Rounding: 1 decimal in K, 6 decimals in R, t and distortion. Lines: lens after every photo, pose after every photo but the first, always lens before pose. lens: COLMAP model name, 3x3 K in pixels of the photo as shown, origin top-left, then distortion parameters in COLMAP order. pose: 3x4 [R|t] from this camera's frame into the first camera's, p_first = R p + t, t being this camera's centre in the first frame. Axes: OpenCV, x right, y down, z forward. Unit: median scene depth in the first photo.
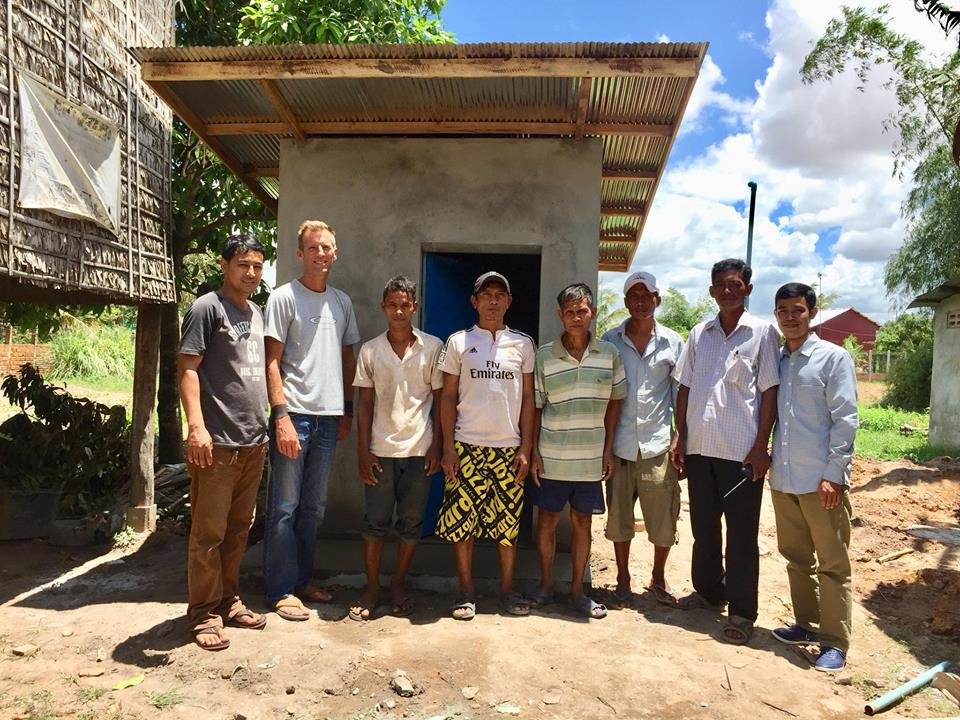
lens RADIAL K [[815.4, 0, 480.0], [0, 815.4, 360.0], [0, 0, 1]] dist [0.007054, 0.002004]
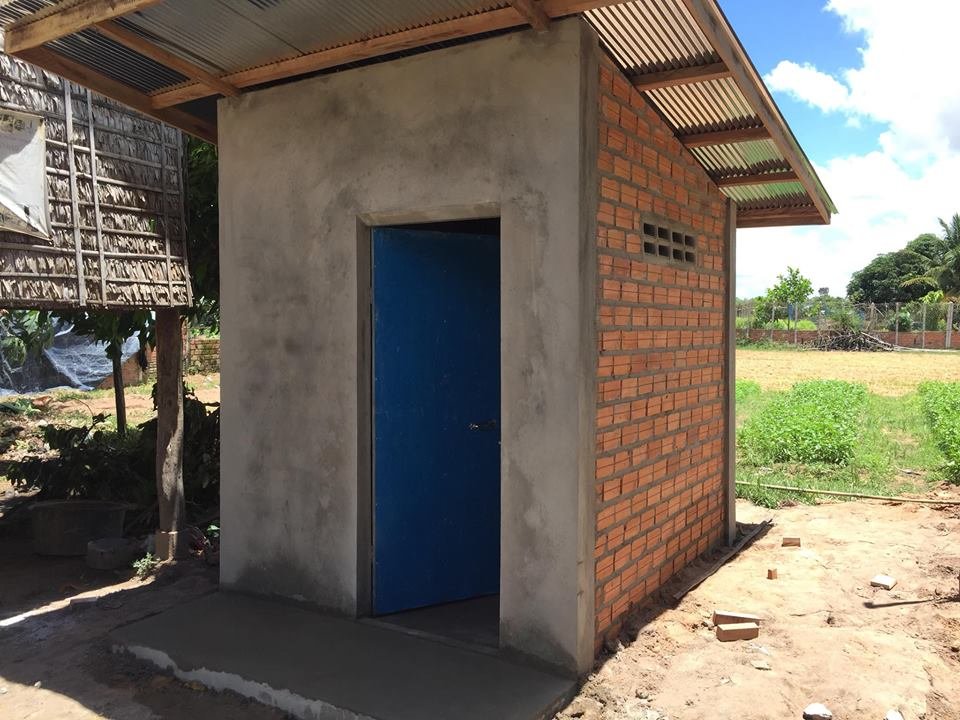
lens RADIAL K [[815.4, 0, 480.0], [0, 815.4, 360.0], [0, 0, 1]] dist [0.007054, 0.002004]
pose [[0.888851, -0.008899, -0.458110, 0.355783], [0.022058, 0.999483, 0.023383, -0.029143], [0.457666, -0.030889, 0.888588, 0.402243]]
